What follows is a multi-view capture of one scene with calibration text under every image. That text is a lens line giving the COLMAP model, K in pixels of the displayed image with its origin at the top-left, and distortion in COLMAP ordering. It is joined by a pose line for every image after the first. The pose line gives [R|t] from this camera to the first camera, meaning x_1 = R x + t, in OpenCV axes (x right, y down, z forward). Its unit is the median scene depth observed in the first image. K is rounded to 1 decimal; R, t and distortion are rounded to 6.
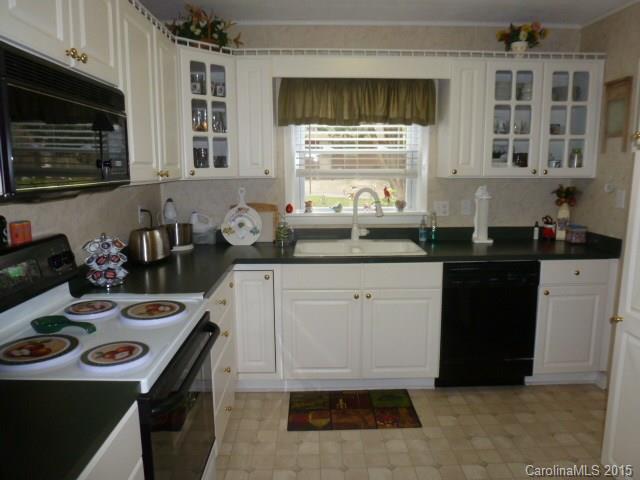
lens RADIAL K [[467.1, 0, 322.9], [0, 467.1, 242.0], [0, 0, 1]] dist [-0.054719, 0.014534]
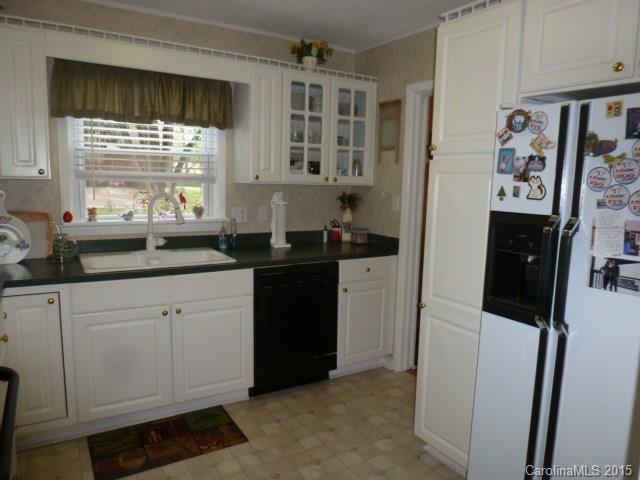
lens RADIAL K [[467.1, 0, 325.1], [0, 467.1, 241.8], [0, 0, 1]] dist [-0.054719, 0.014534]
pose [[0.862581, -0.039382, 0.504383, -0.100448], [0.051320, 0.998634, -0.009794, 0.004857], [-0.503309, 0.034333, 0.863424, 0.067401]]
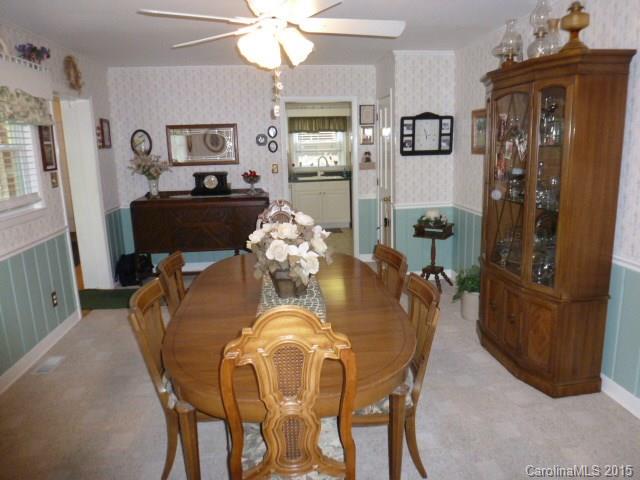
lens RADIAL K [[467.1, 0, 319.5], [0, 467.1, 242.5], [0, 0, 1]] dist [-0.054719, 0.014534]
pose [[0.996715, -0.040490, 0.070141, -0.140201], [0.038404, 0.998787, 0.030825, 0.316359], [-0.071304, -0.028030, 0.997061, -1.792439]]
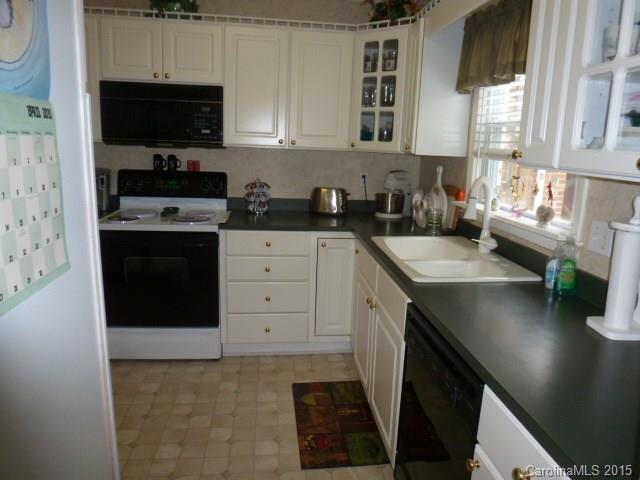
lens RADIAL K [[467.1, 0, 325.1], [0, 467.1, 239.0], [0, 0, 1]] dist [-0.054719, 0.014534]
pose [[0.094775, 0.211694, -0.972730, 0.777644], [-0.204877, 0.960359, 0.189040, -0.115210], [0.974189, 0.181373, 0.134389, 0.742224]]
